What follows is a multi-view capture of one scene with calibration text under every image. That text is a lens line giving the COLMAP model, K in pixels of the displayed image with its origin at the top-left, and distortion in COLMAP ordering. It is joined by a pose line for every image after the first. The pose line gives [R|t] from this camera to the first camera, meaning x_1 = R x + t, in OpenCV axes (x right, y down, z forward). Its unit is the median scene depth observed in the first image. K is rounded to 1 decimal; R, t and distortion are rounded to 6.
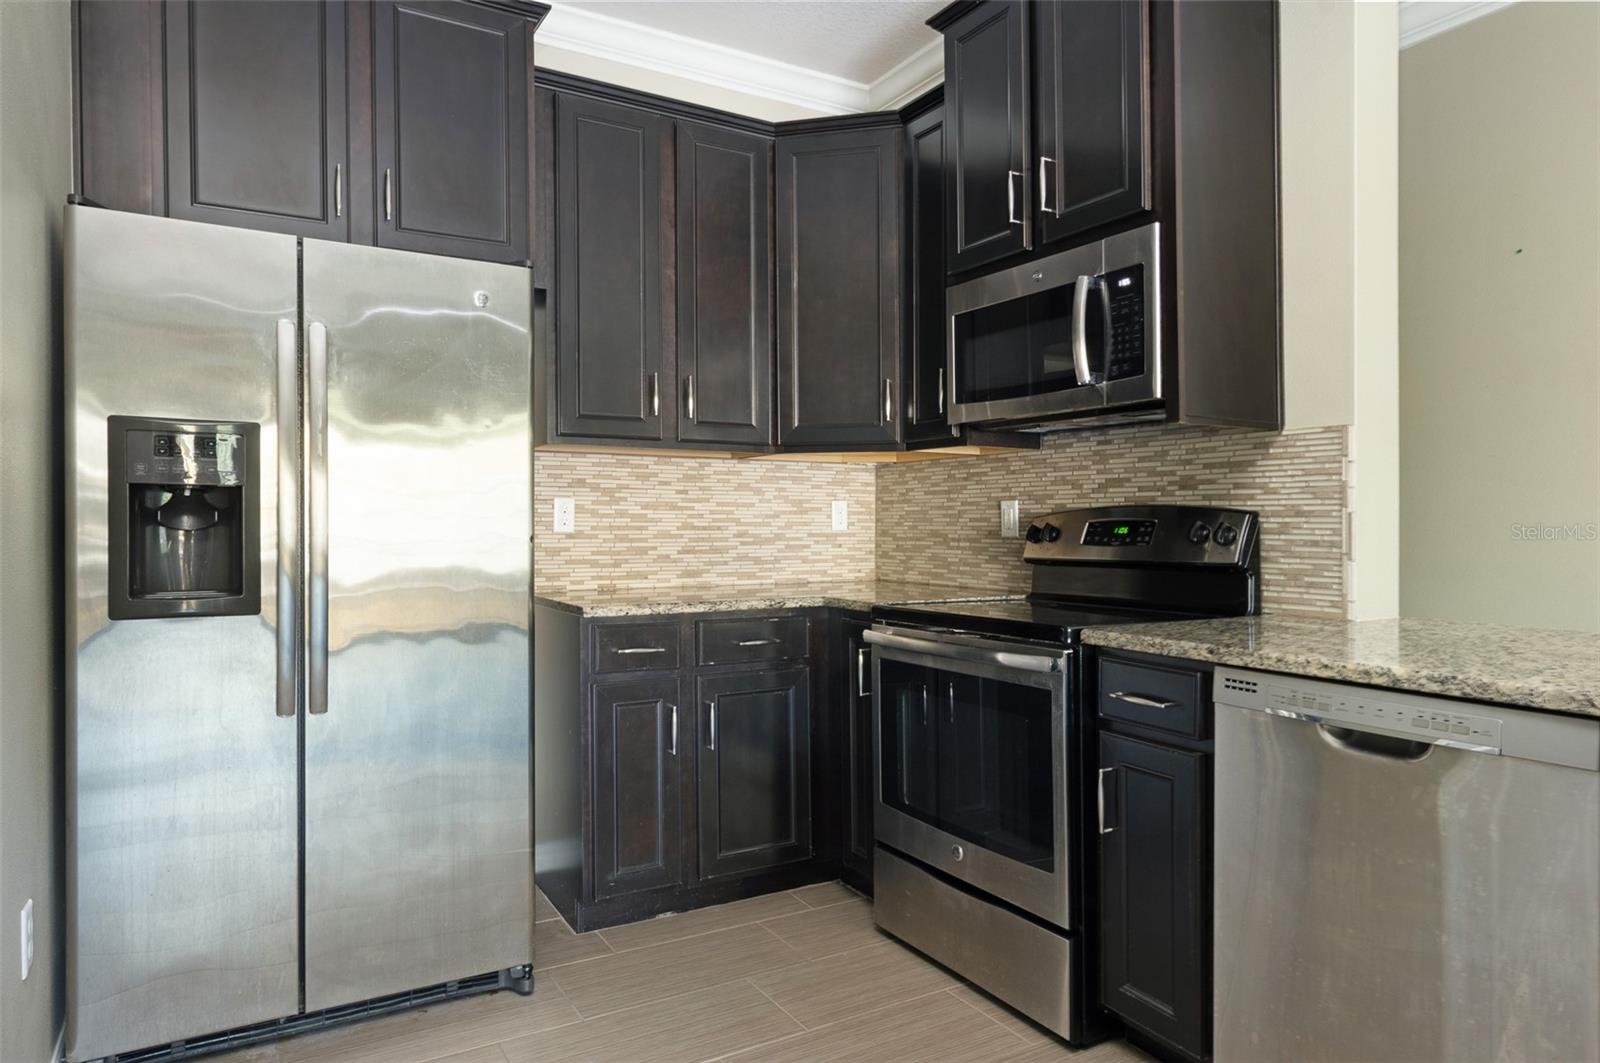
lens RADIAL K [[1007.2, 0, 797.1], [0, 1007.2, 584.2], [0, 0, 1]] dist [-0.001038, -0.000533]
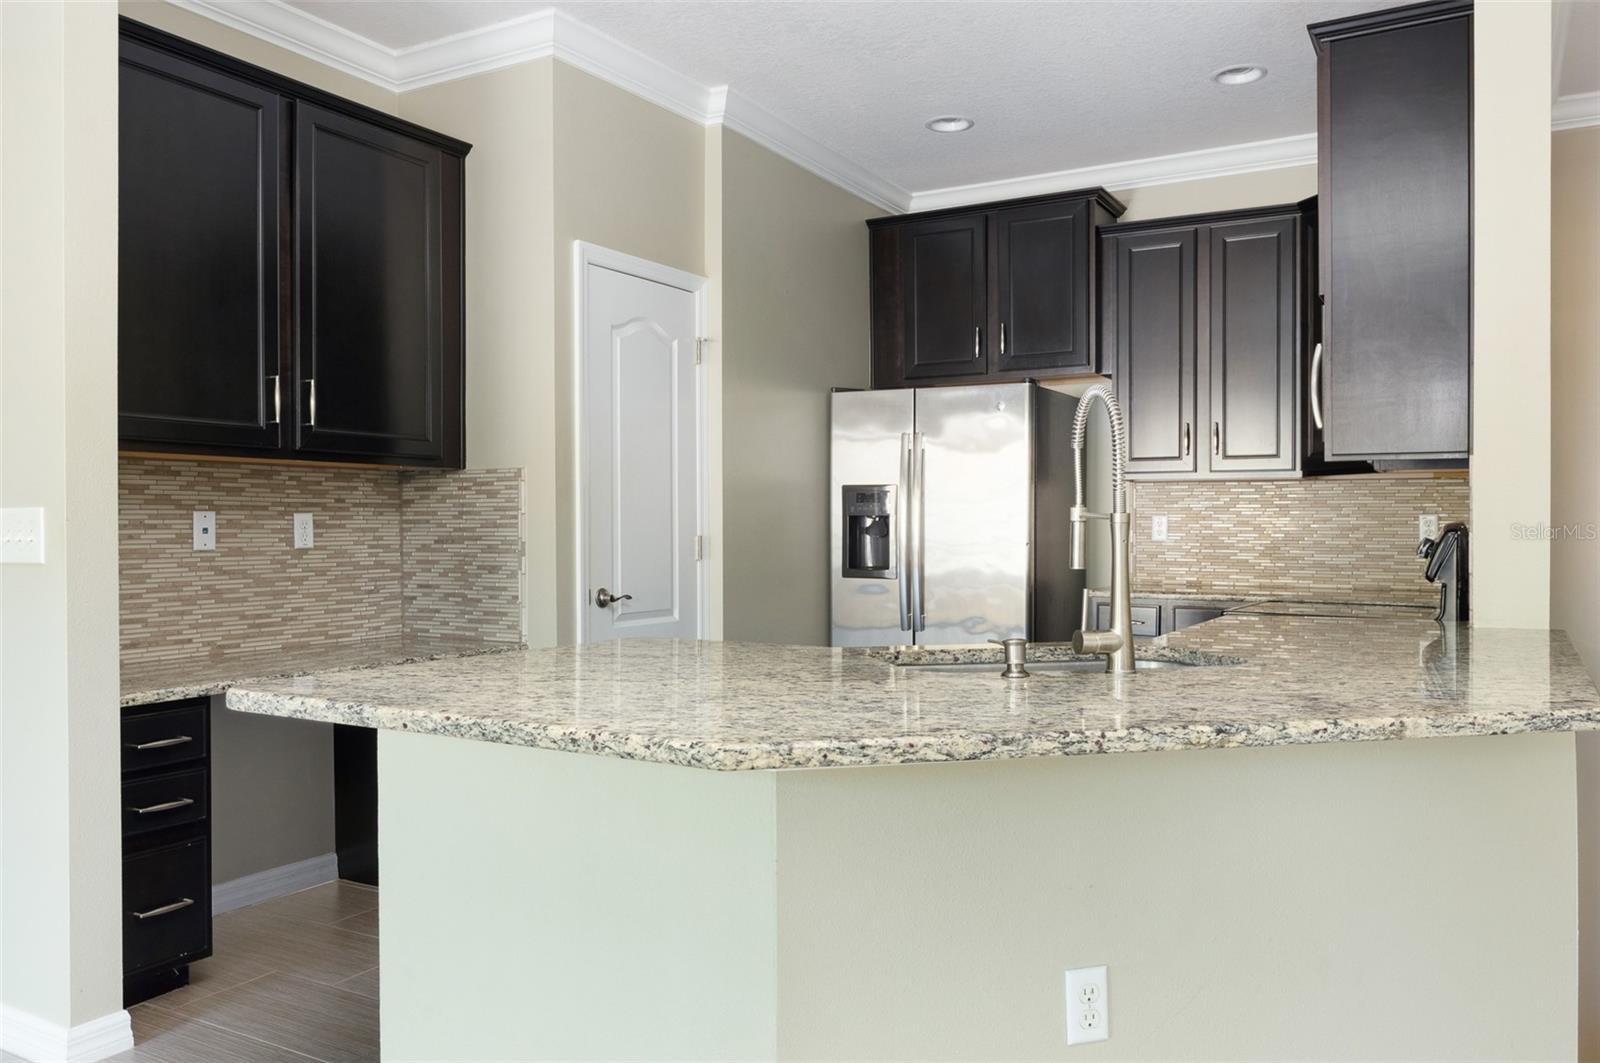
lens RADIAL K [[1208.1, 0, 802.3], [0, 1208.1, 550.4], [0, 0, 1]] dist [0.003361, -0.000846]
pose [[0.497131, 0.018840, -0.867471, 1.032345], [-0.053041, 0.998554, -0.008710, 0.001290], [0.866053, 0.050341, 0.497411, -0.252915]]
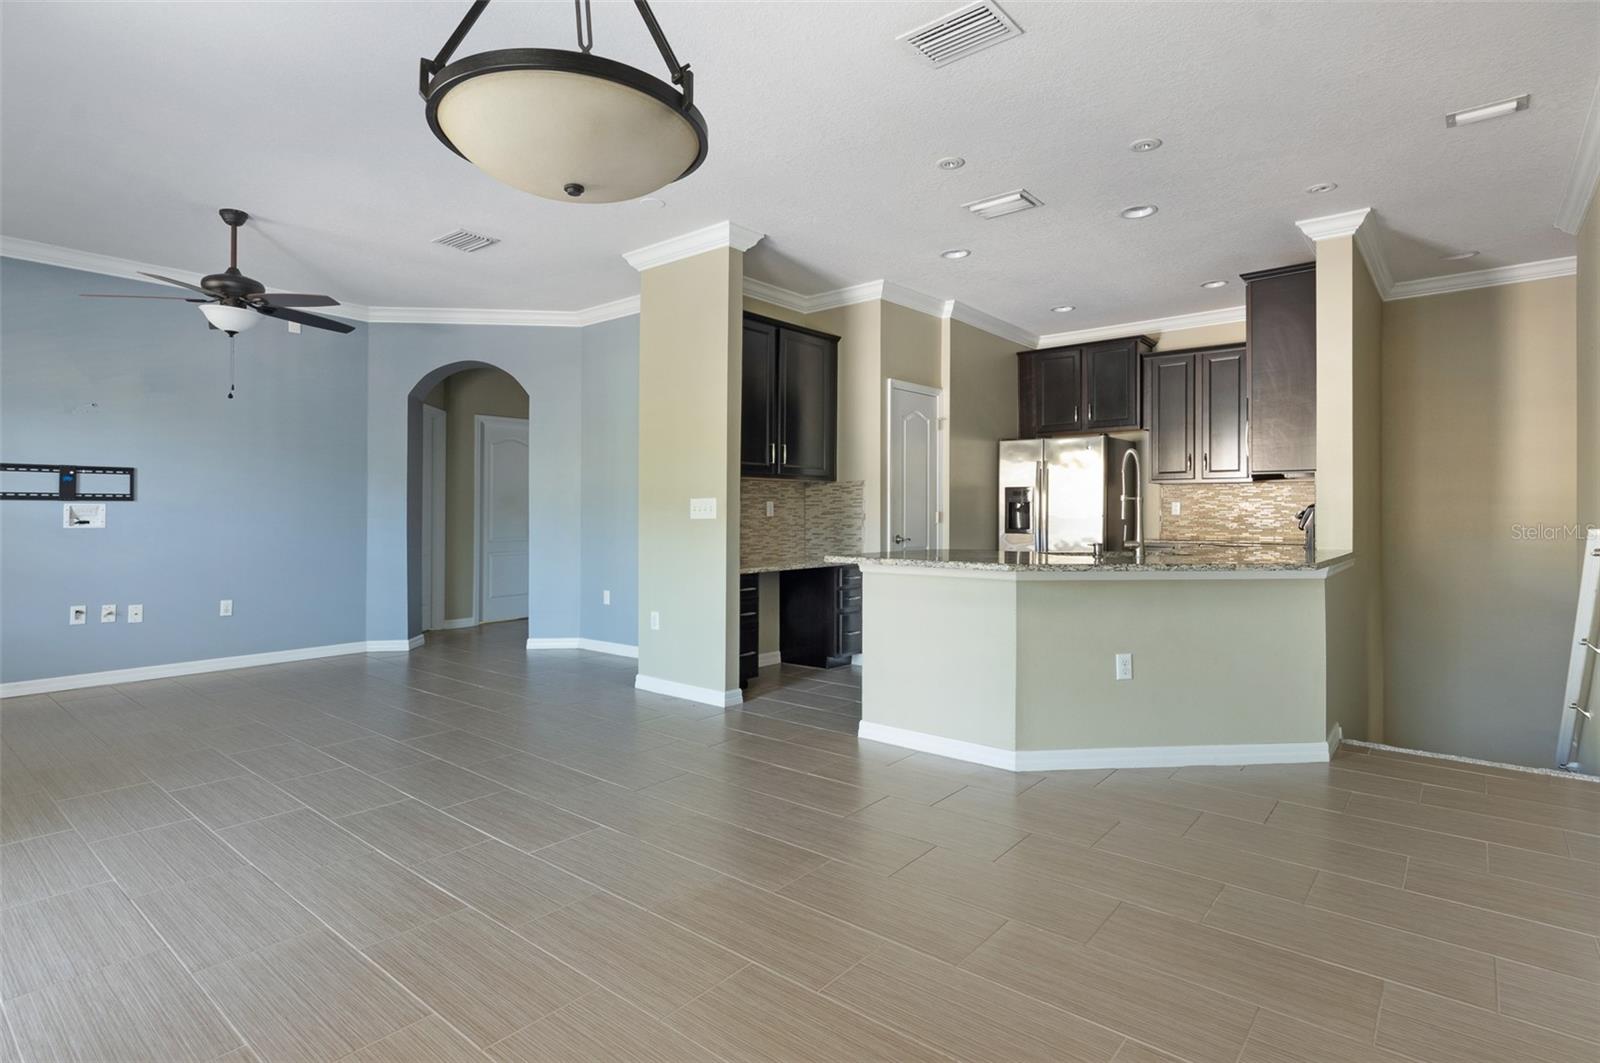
lens RADIAL K [[807.1, 0, 793.8], [0, 807.1, 515.9], [0, 0, 1]] dist [0.005311, 0.000662]
pose [[0.331422, 0.002645, -0.943479, 1.539006], [-0.056752, 0.998241, -0.017137, 0.046015], [0.941774, 0.059224, 0.330989, -0.677548]]
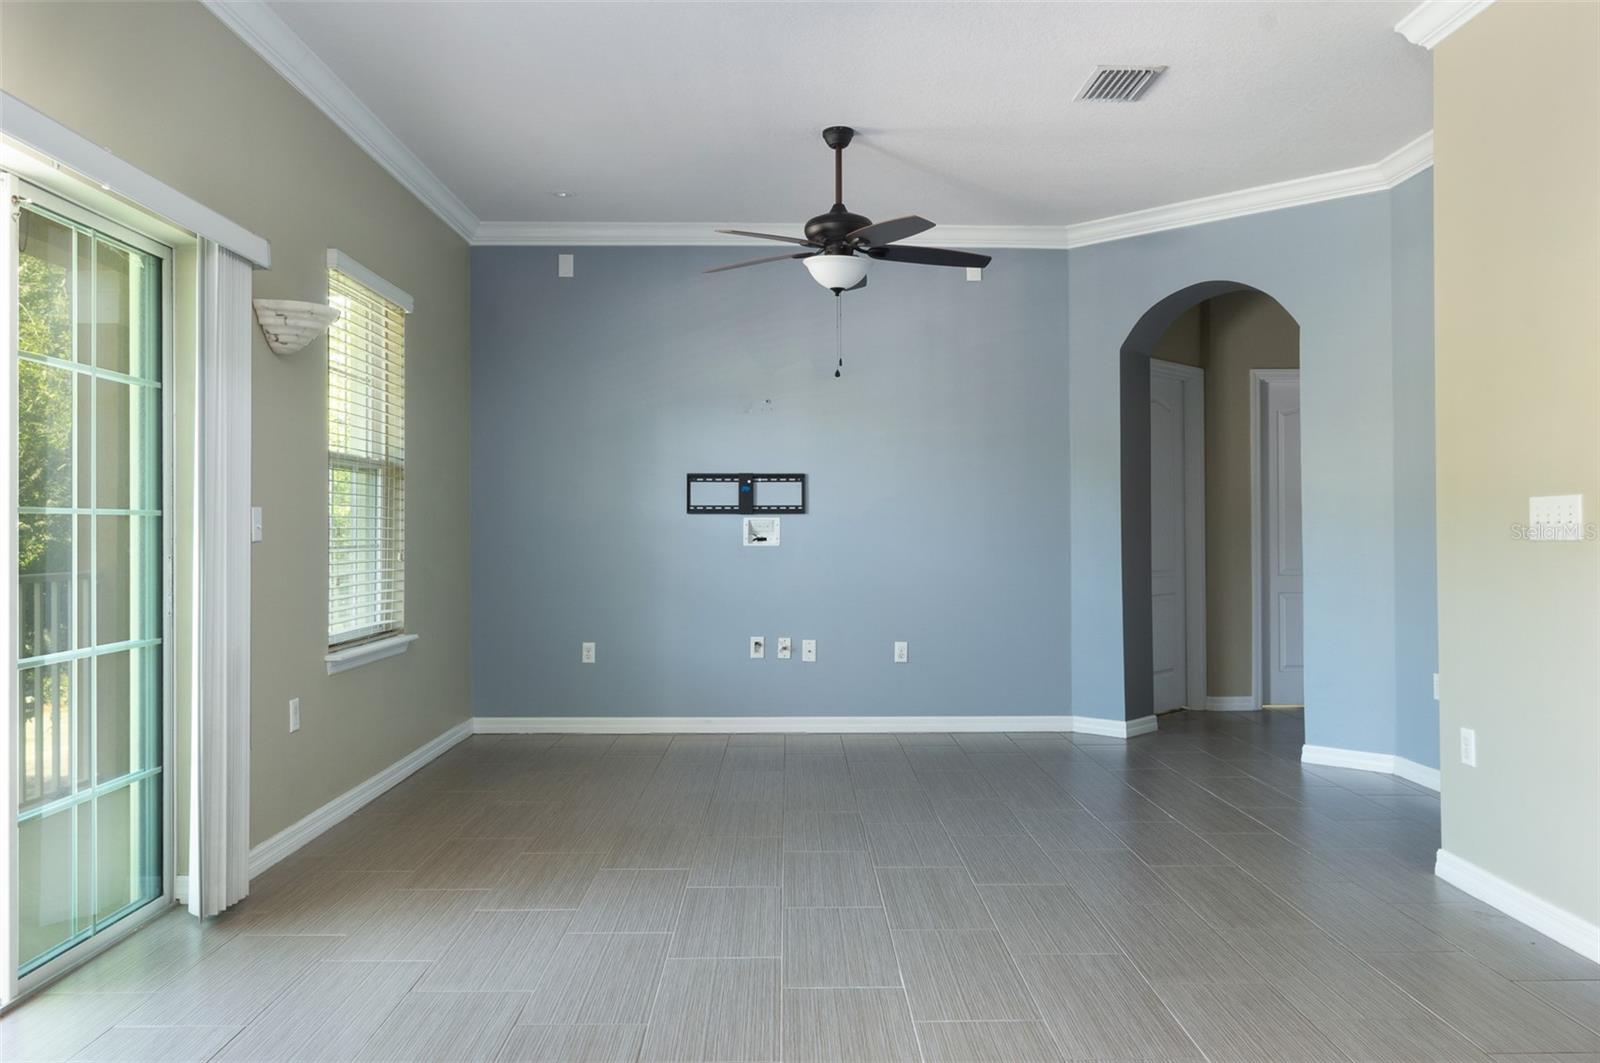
lens RADIAL K [[1197.2, 0, 805.0], [0, 1197.2, 519.0], [0, 0, 1]] dist [-0.004213, -0.001327]
pose [[-0.494649, -0.006696, -0.869067, 1.253394], [-0.052237, 0.998391, 0.022039, 0.026073], [0.867521, 0.056299, -0.494204, -0.373205]]
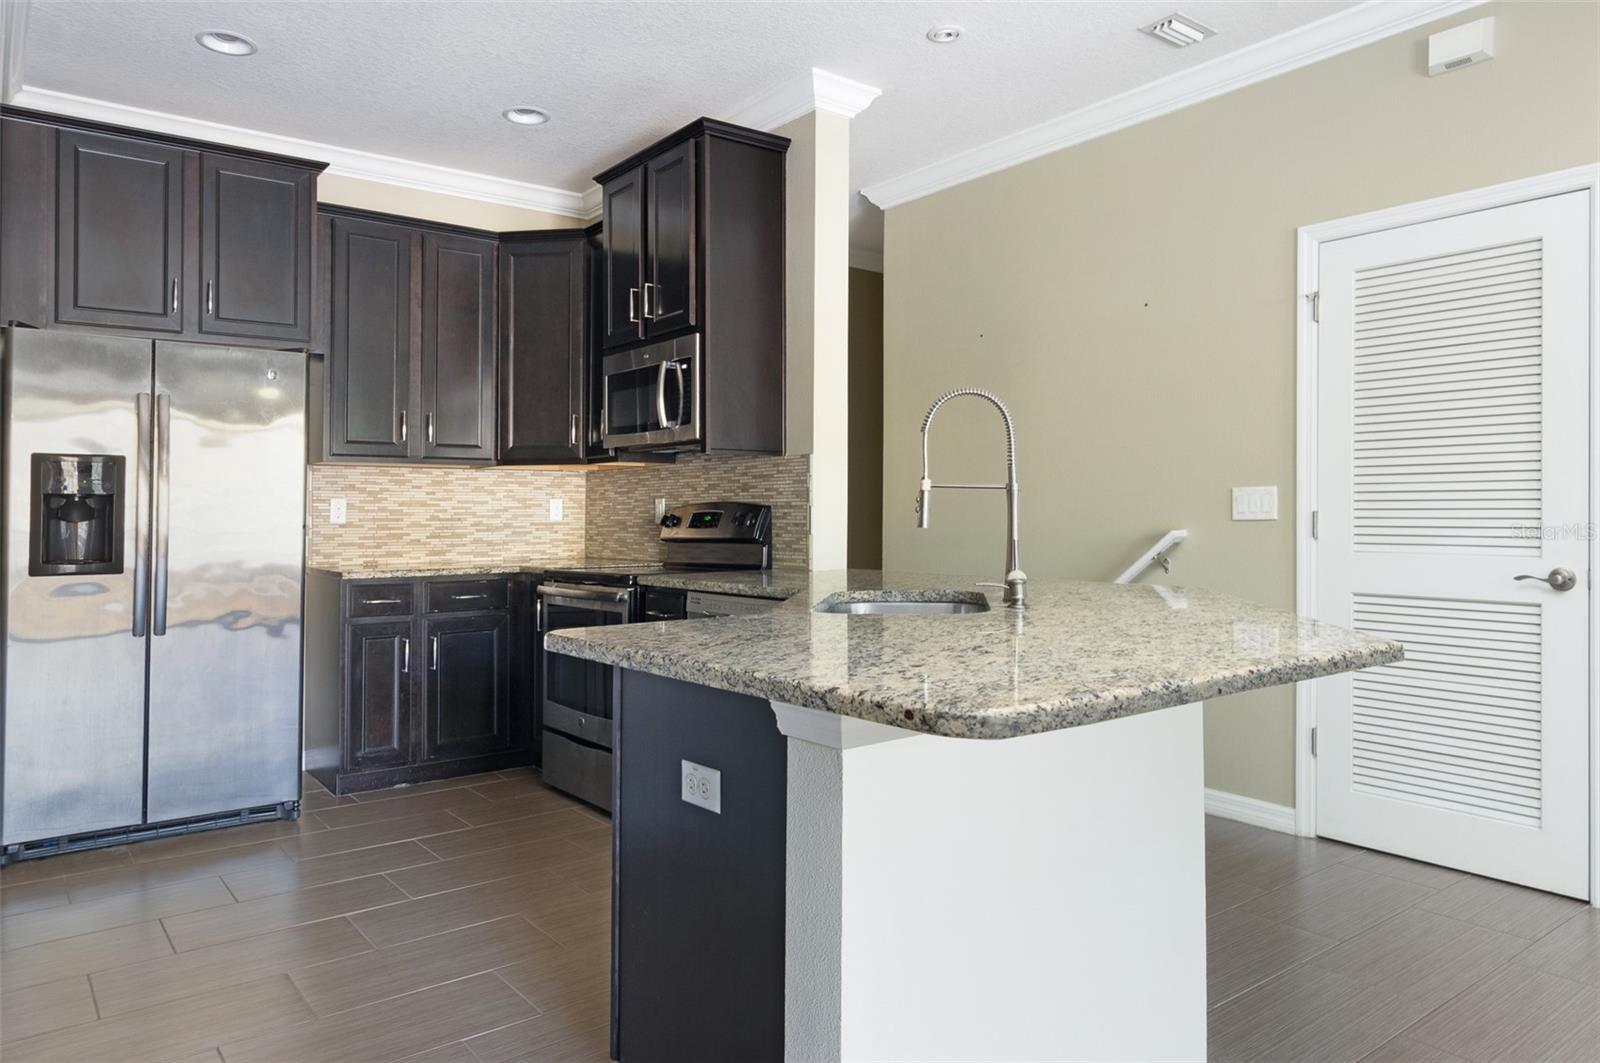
lens RADIAL K [[1061.9, 0, 770.3], [0, 1061.9, 507.1], [0, 0, 1]] dist [0.003200, 0.001532]
pose [[0.993373, -0.007225, 0.114708, 0.208675], [0.015108, 0.997571, -0.068001, 0.037577], [-0.113939, 0.069284, 0.991069, -0.562373]]
